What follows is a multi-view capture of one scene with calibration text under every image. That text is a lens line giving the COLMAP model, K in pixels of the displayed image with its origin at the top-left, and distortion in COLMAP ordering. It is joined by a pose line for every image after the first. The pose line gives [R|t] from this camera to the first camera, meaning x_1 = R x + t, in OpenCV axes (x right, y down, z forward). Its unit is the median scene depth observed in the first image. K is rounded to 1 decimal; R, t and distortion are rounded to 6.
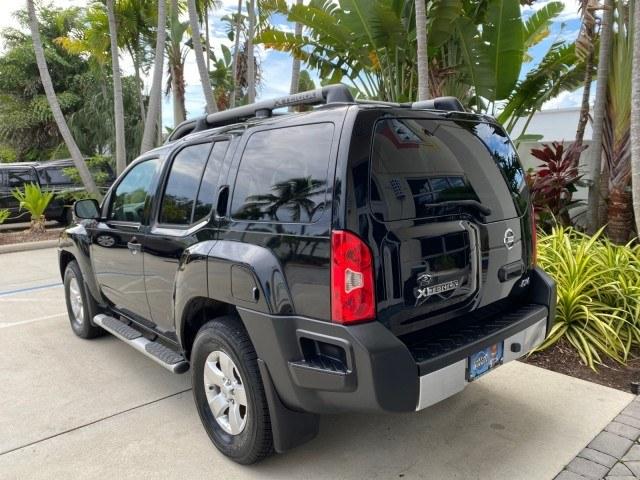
lens RADIAL K [[490.0, 0, 317.6], [0, 490.0, 235.0], [0, 0, 1]] dist [0.029914, -0.035017]
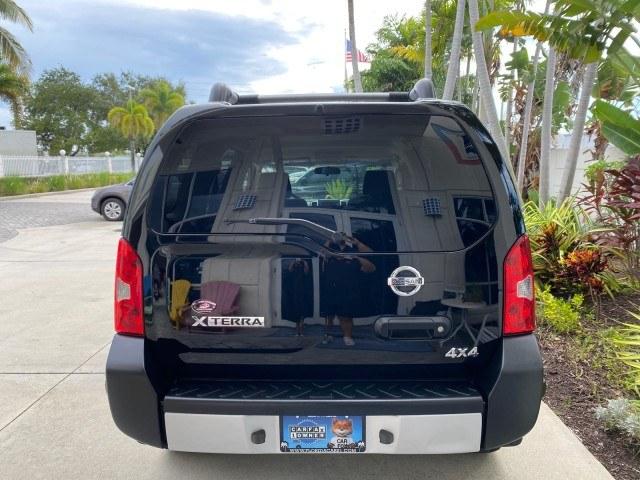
lens RADIAL K [[490.0, 0, 320.4], [0, 490.0, 235.9], [0, 0, 1]] dist [0.029914, -0.035017]
pose [[0.737282, 0.107644, -0.666954, 0.353484], [-0.102261, 0.993631, 0.047325, -0.035456], [0.667800, 0.033312, 0.743595, 0.188665]]
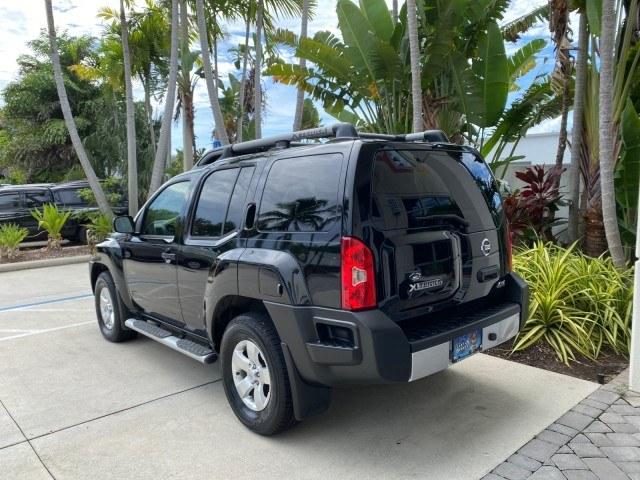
lens RADIAL K [[490.0, 0, 318.1], [0, 490.0, 234.3], [0, 0, 1]] dist [0.029914, -0.035017]
pose [[0.999998, -0.000435, 0.001775, -0.012629], [0.000512, 0.999047, -0.043649, 0.013744], [-0.001754, 0.043650, 0.999045, -0.100081]]
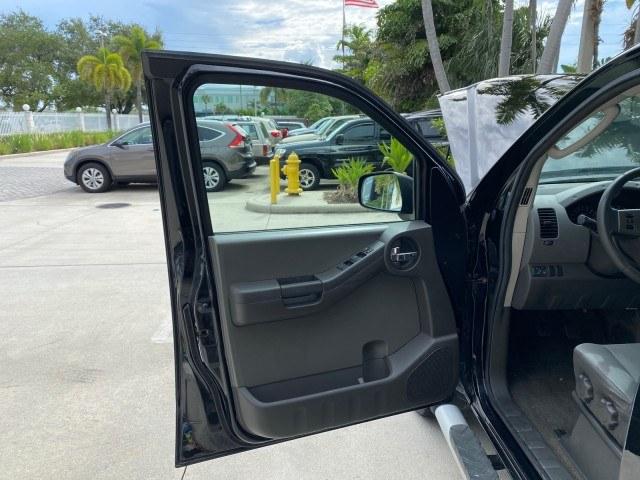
lens RADIAL K [[490.0, 0, 323.5], [0, 490.0, 236.5], [0, 0, 1]] dist [0.029914, -0.035017]
pose [[0.768799, 0.152514, -0.621038, -0.198012], [-0.095789, 0.987652, 0.123967, -0.042054], [0.632276, -0.035817, 0.773915, 0.417403]]
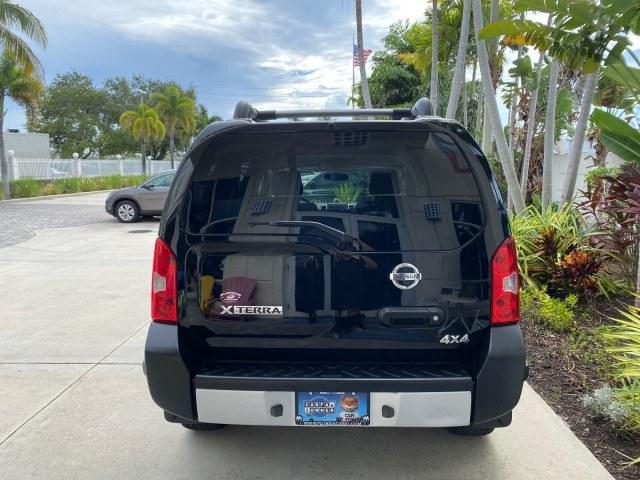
lens RADIAL K [[490.0, 0, 321.8], [0, 490.0, 230.6], [0, 0, 1]] dist [0.029914, -0.035017]
pose [[0.728533, 0.100347, -0.677621, 0.385758], [-0.106678, 0.993763, 0.032471, -0.036075], [0.676653, 0.048631, 0.734694, 0.148872]]
